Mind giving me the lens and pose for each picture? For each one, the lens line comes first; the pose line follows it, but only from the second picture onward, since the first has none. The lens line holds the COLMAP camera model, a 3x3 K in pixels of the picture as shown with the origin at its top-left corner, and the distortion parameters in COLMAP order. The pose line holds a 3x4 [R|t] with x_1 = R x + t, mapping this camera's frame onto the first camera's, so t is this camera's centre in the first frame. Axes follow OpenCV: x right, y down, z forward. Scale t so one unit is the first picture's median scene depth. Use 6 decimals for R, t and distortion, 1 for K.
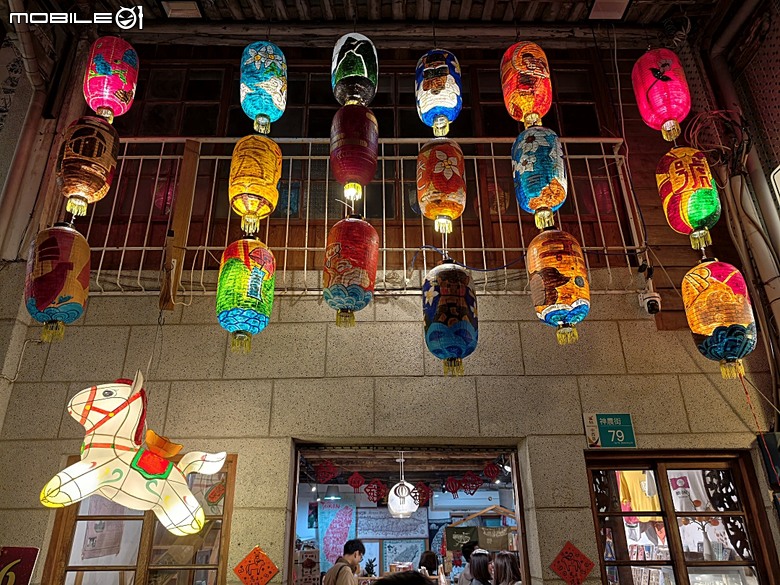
lens RADIAL K [[560.9, 0, 390.0], [0, 560.9, 292.5], [0, 0, 1]] dist [0.003660, -0.006377]
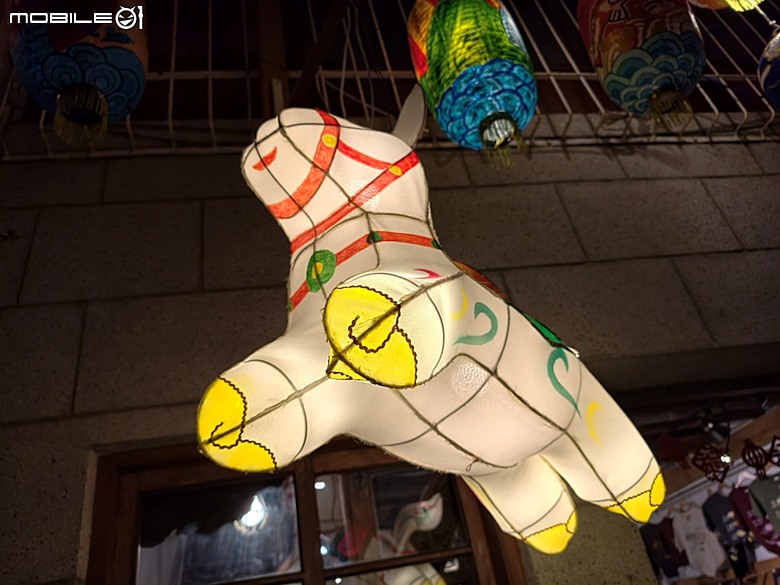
lens RADIAL K [[560.9, 0, 390.0], [0, 560.9, 292.5], [0, 0, 1]] dist [0.003660, -0.006377]
pose [[0.977850, -0.070496, 0.197080, -0.417615], [0.102543, 0.982188, -0.157457, 0.248395], [-0.182470, 0.174178, 0.967660, 0.513321]]
